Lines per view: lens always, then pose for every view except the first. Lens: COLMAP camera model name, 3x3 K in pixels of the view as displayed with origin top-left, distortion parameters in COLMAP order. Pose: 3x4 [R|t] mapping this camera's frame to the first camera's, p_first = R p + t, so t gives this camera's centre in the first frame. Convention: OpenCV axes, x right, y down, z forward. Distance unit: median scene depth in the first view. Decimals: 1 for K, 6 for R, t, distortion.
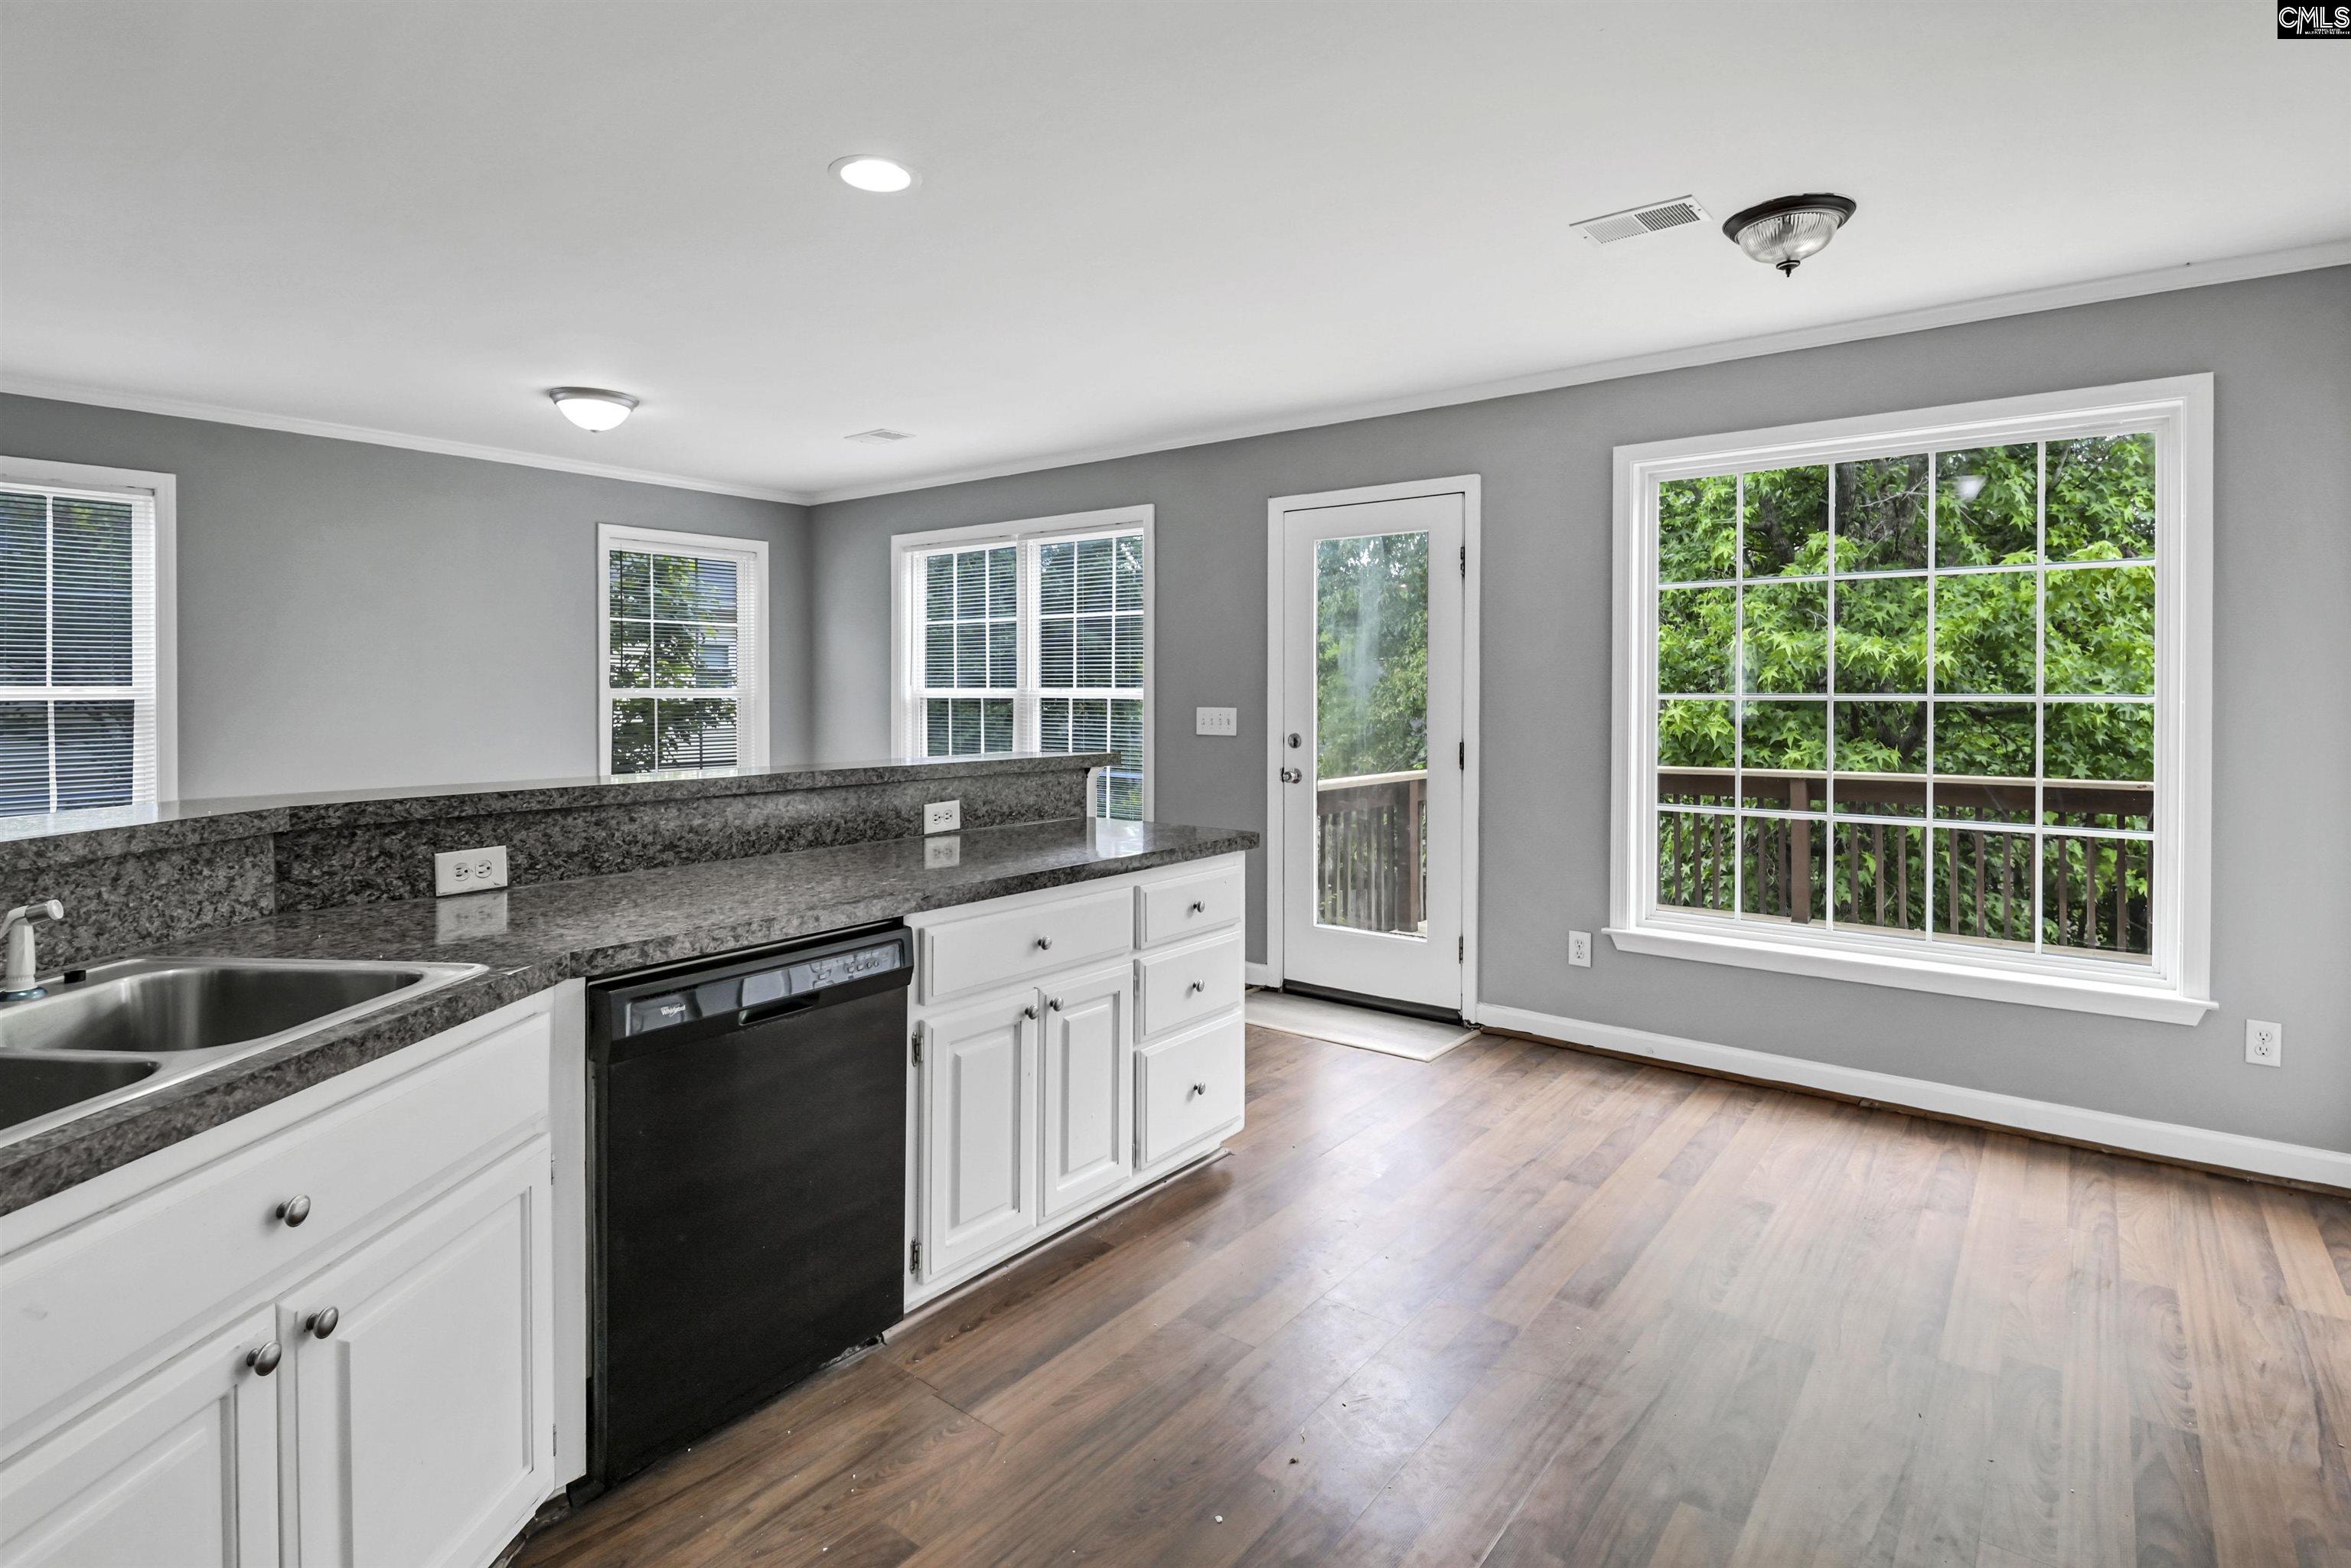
lens RADIAL K [[1185.5, 0, 1181.0], [0, 1185.5, 704.7], [0, 0, 1]] dist [-0.000464, -0.000766]
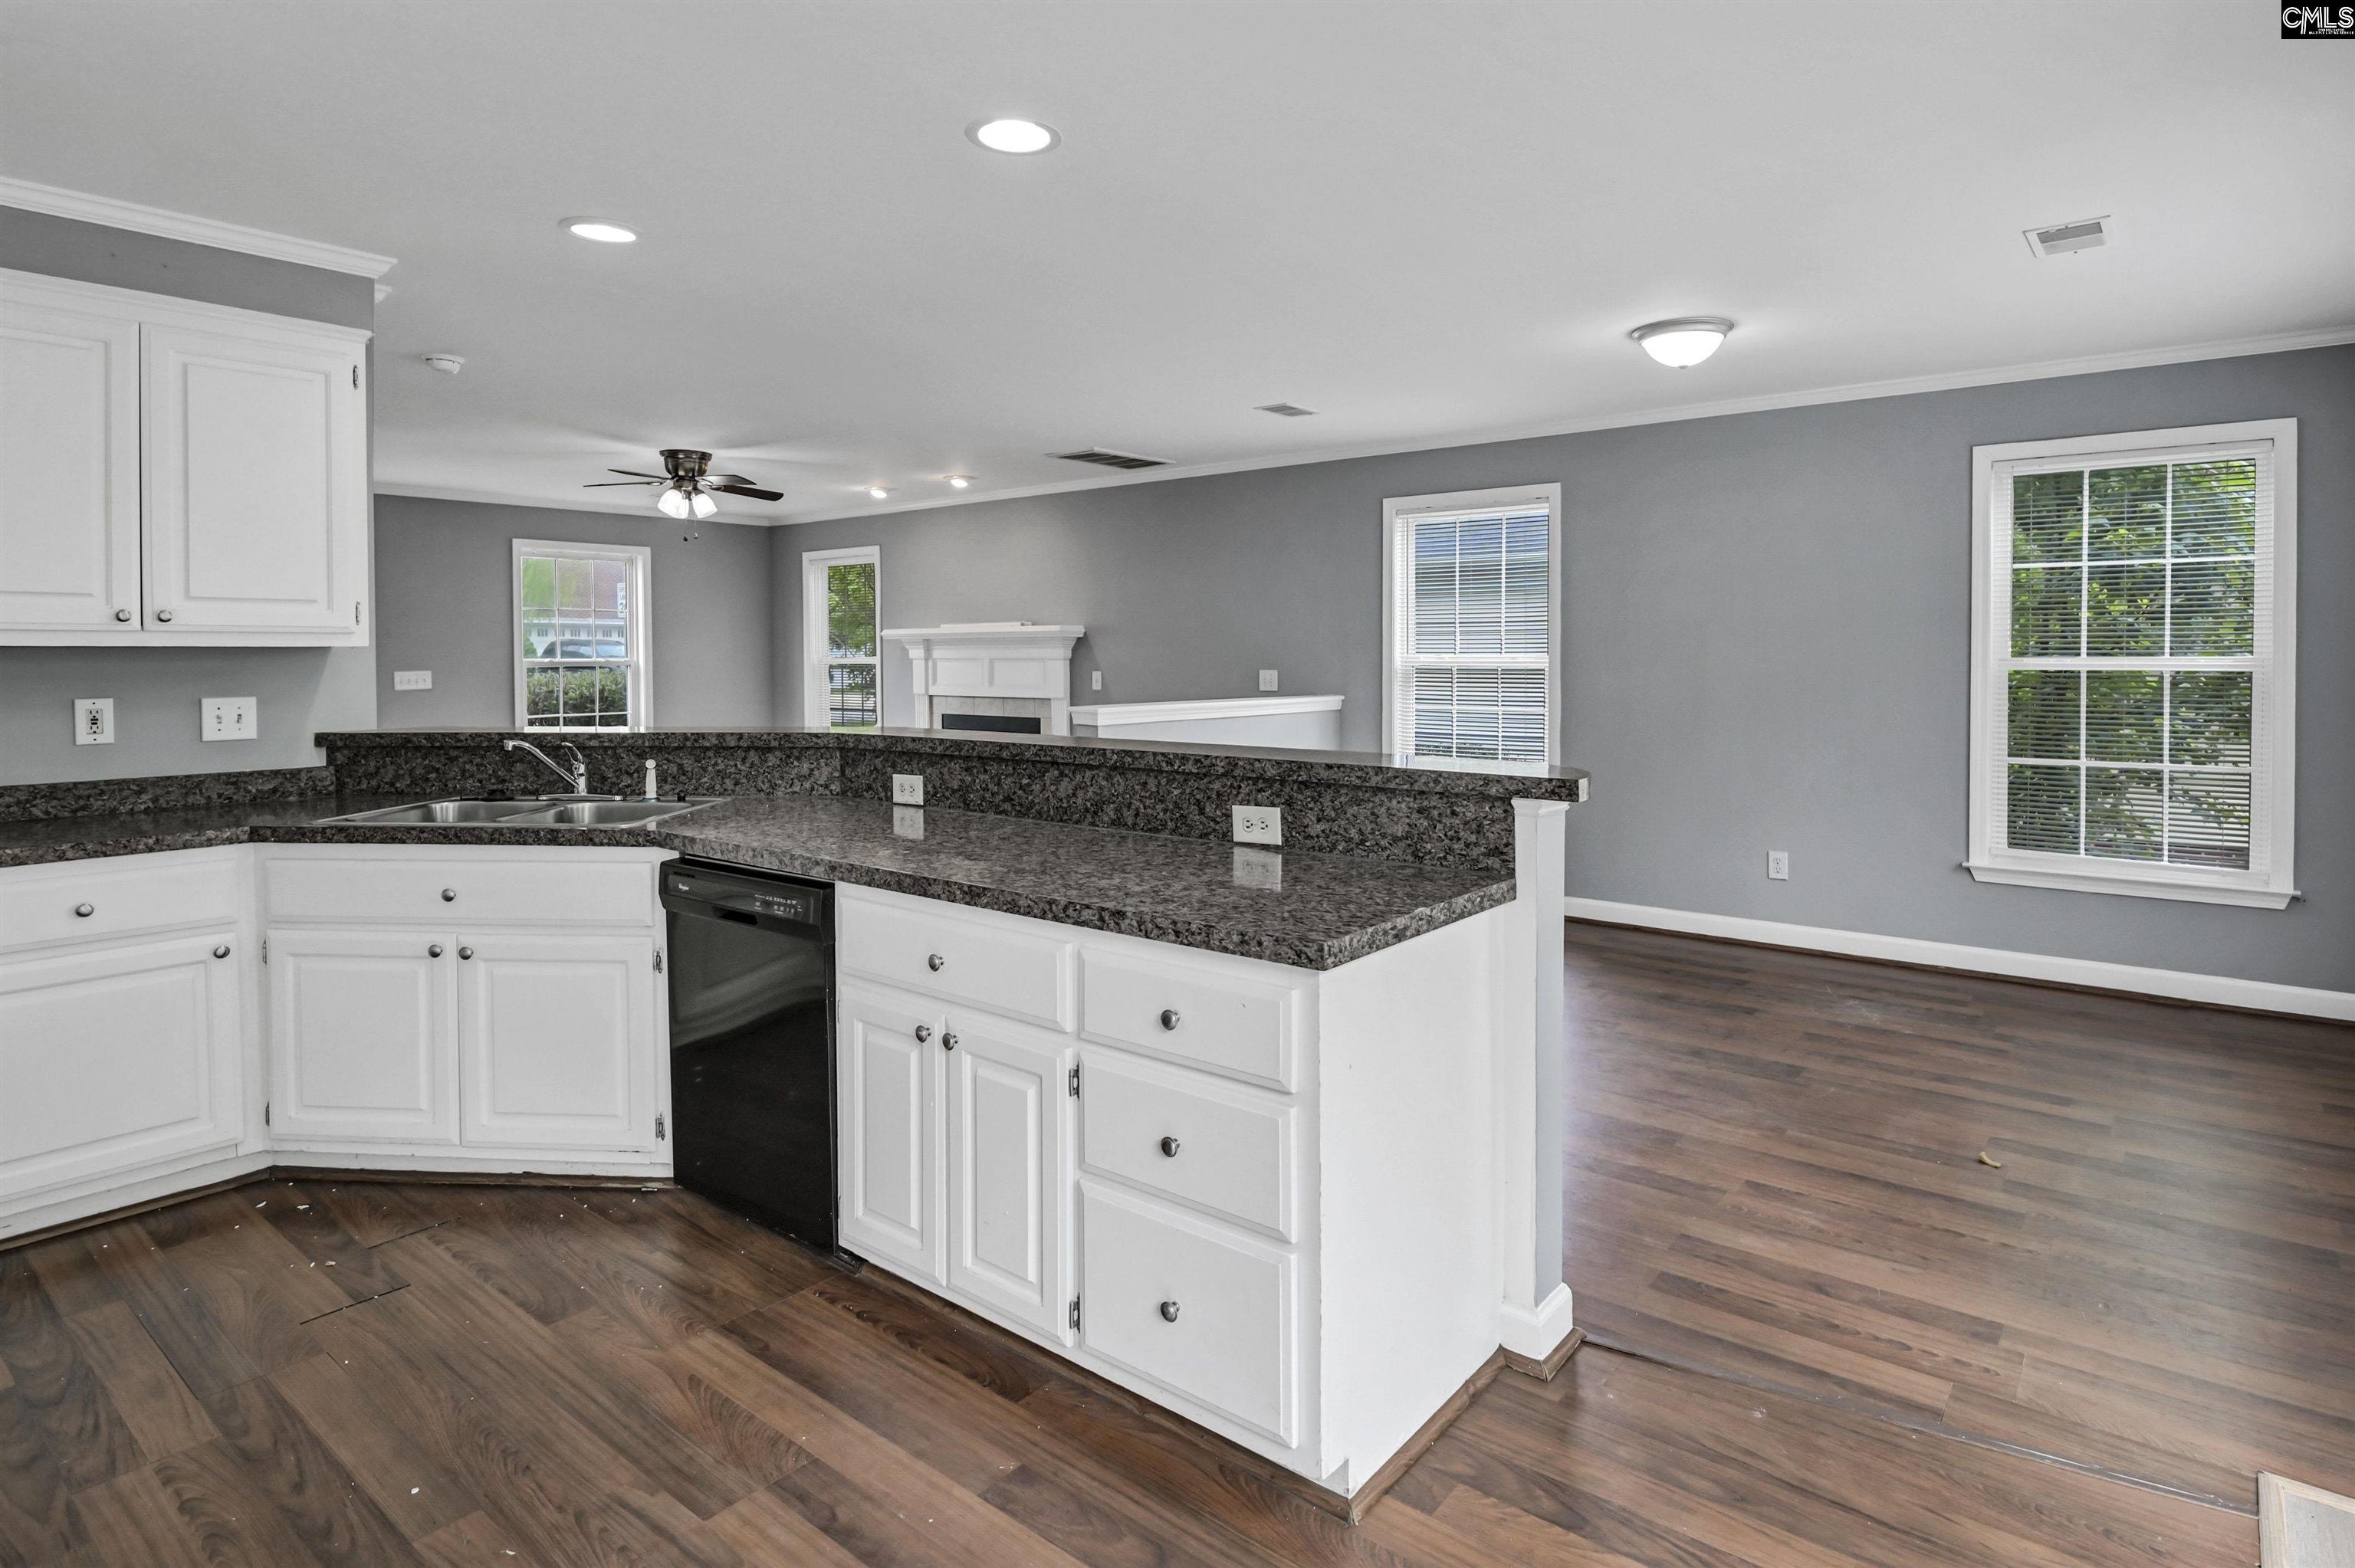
lens RADIAL K [[1223.5, 0, 1220.1], [0, 1223.5, 670.6], [0, 0, 1]] dist [0.001434, -0.005472]
pose [[-0.008764, 0.012778, -0.999880, 0.717460], [-0.011036, 0.999856, 0.012874, -0.022965], [0.999901, 0.011147, -0.008622, 1.126646]]
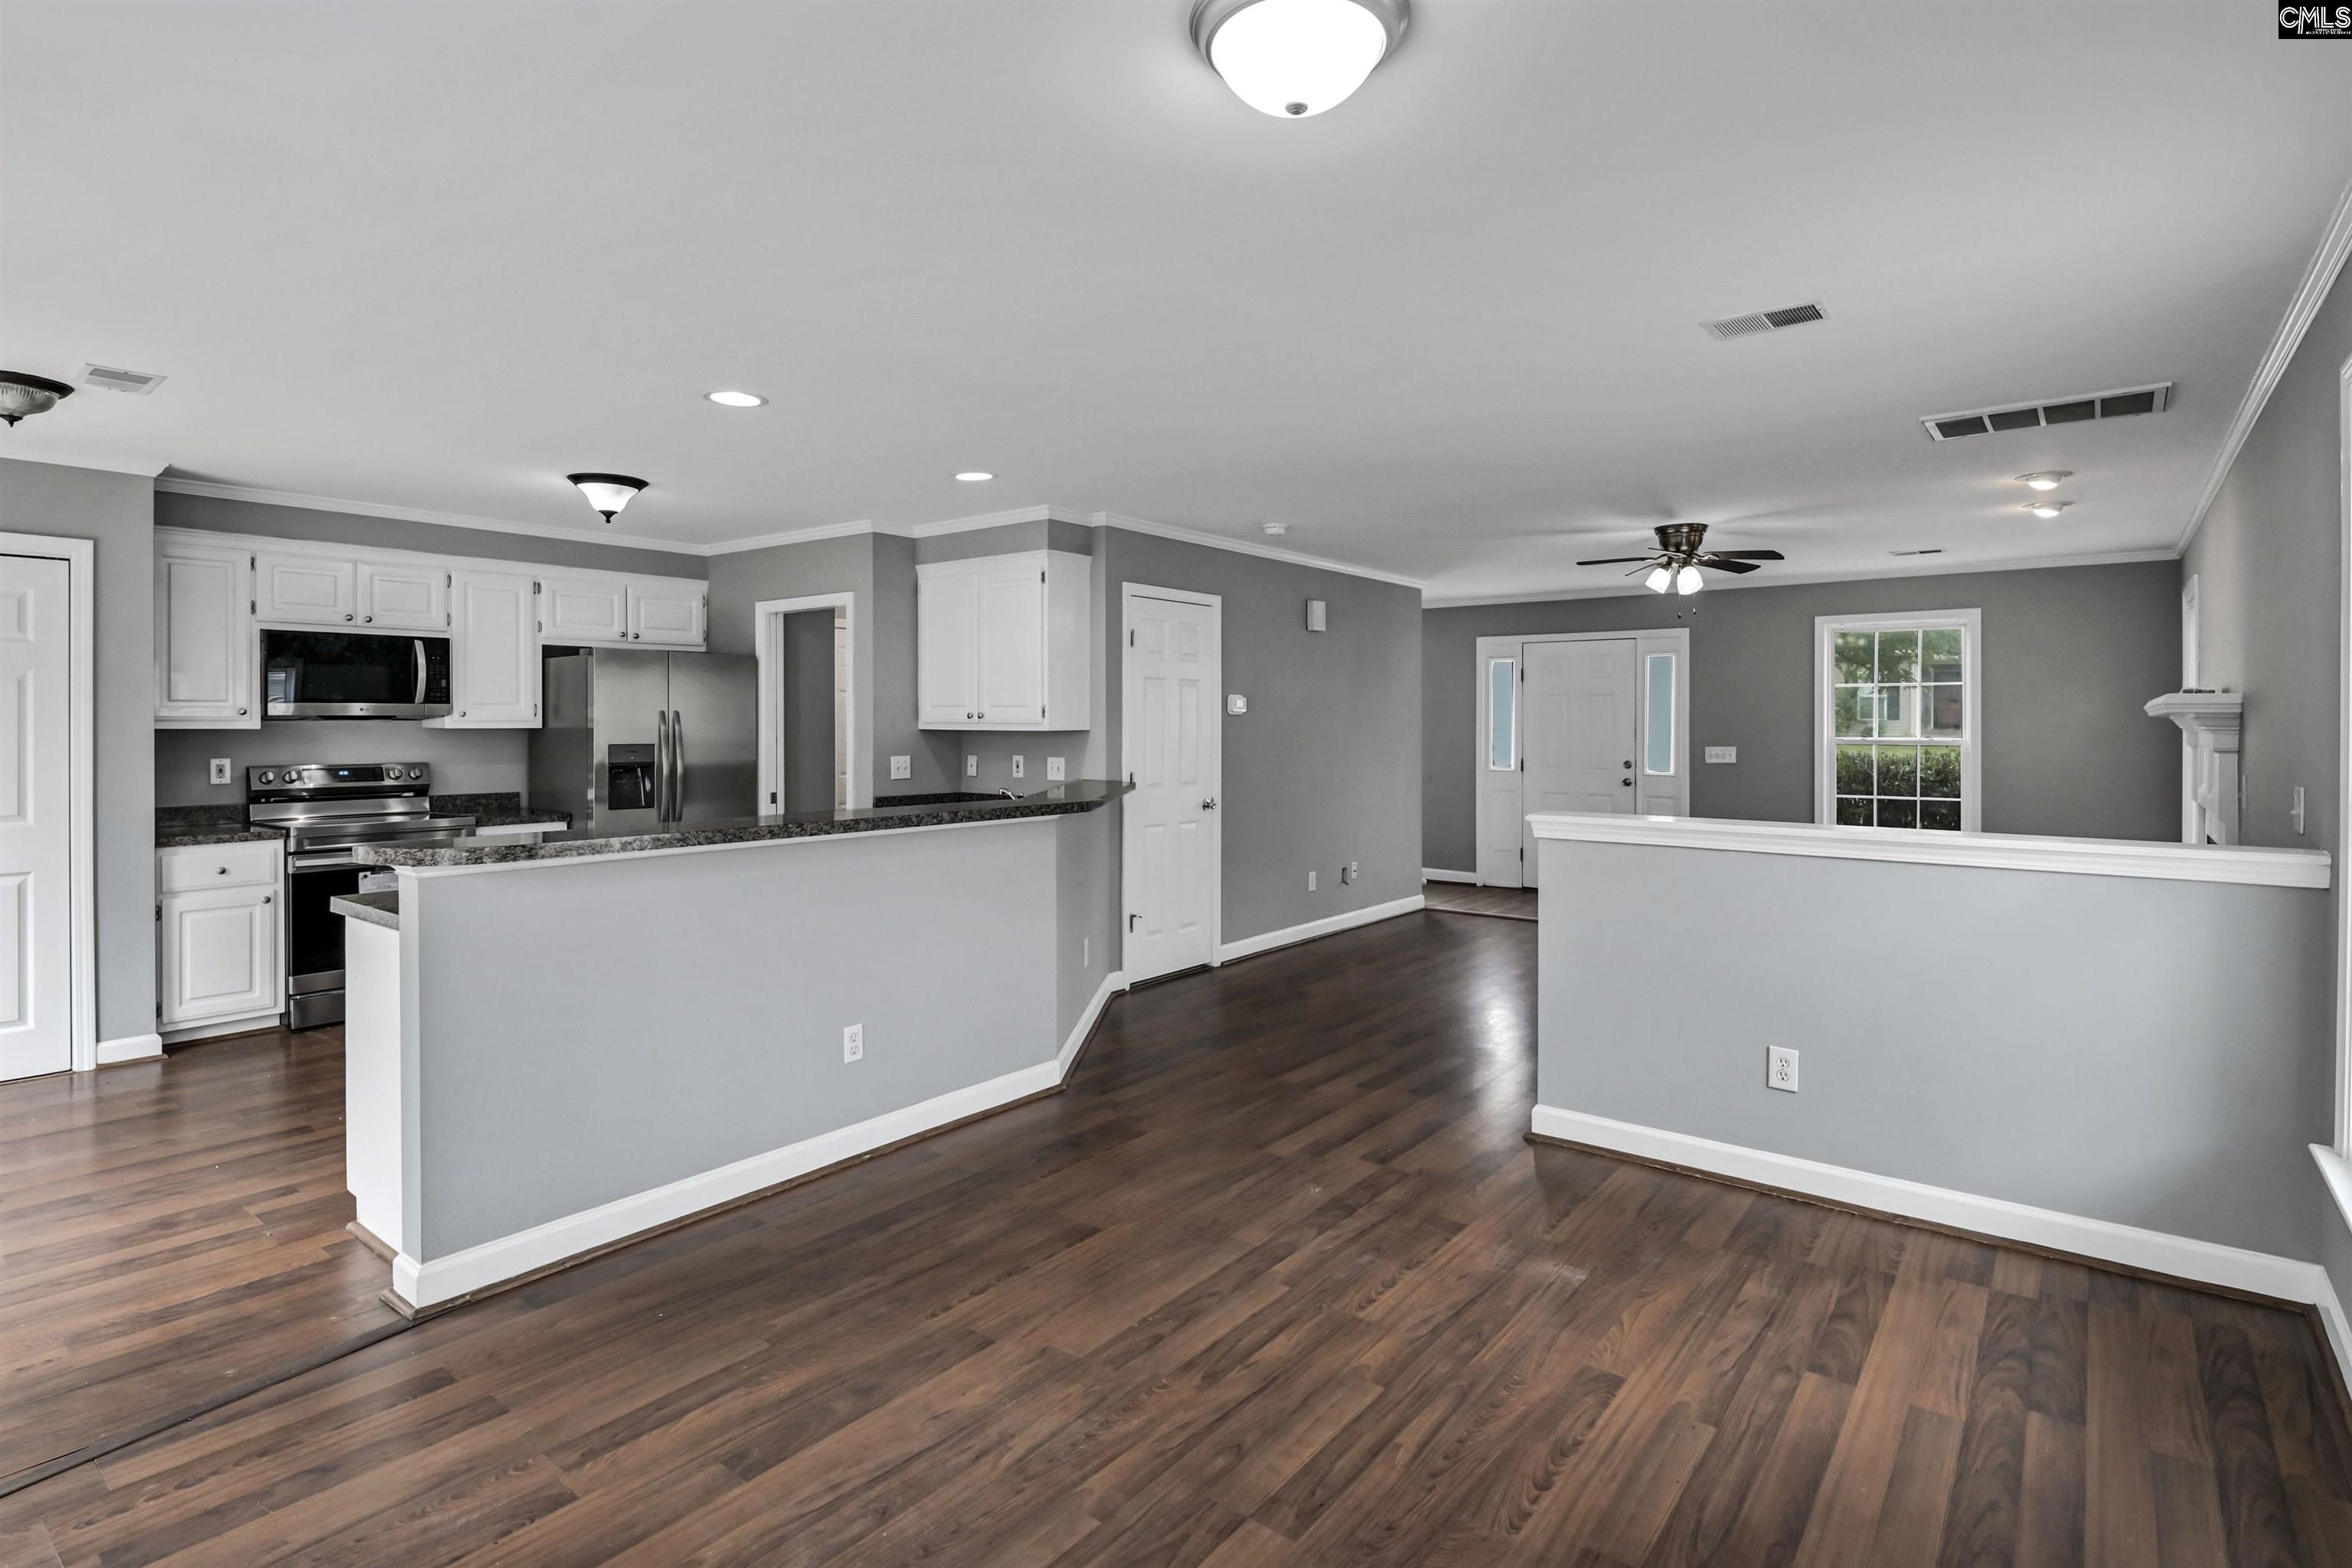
lens RADIAL K [[1178.0, 0, 1170.7], [0, 1178.0, 727.5], [0, 0, 1]] dist [0.000593, -0.007788]
pose [[-0.999866, -0.003824, 0.015936, -0.777728], [-0.003519, 0.999811, 0.019120, -0.068283], [-0.016006, 0.019061, -0.999690, 2.336939]]
